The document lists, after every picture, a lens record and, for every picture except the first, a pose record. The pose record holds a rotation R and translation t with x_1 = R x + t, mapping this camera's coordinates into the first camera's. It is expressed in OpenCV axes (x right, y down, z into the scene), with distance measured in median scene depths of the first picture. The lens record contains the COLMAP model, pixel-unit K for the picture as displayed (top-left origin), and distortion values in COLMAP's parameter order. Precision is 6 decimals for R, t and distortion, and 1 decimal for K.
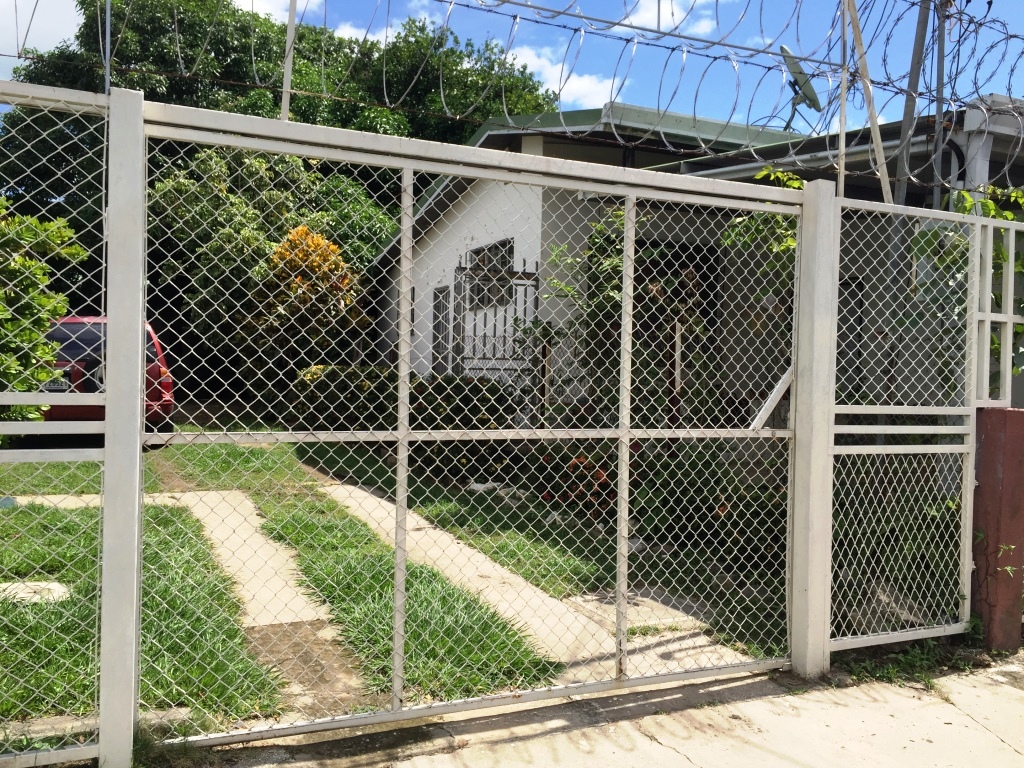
lens RADIAL K [[868.2, 0, 512.0], [0, 868.2, 384.0], [0, 0, 1]] dist [0.083508, -0.119849]
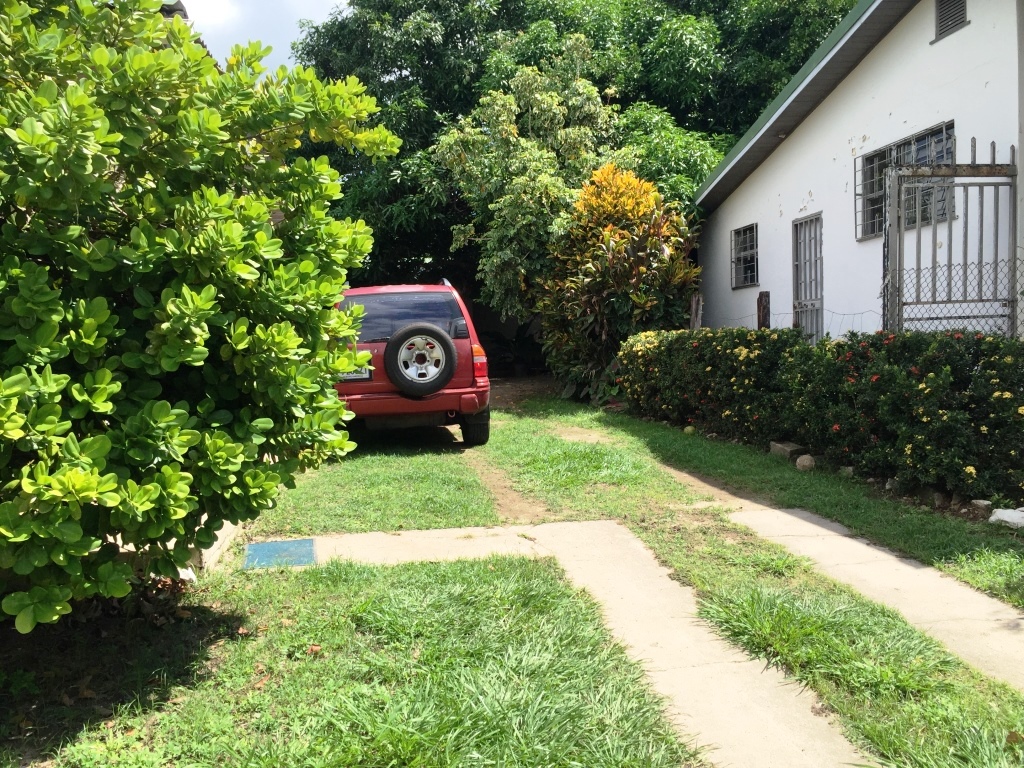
lens RADIAL K [[868.2, 0, 512.0], [0, 868.2, 384.0], [0, 0, 1]] dist [0.083508, -0.119849]
pose [[0.955906, -0.043044, -0.290501, -0.094350], [0.053232, 0.998210, 0.027255, -0.001240], [0.288808, -0.041517, 0.956486, 0.175583]]
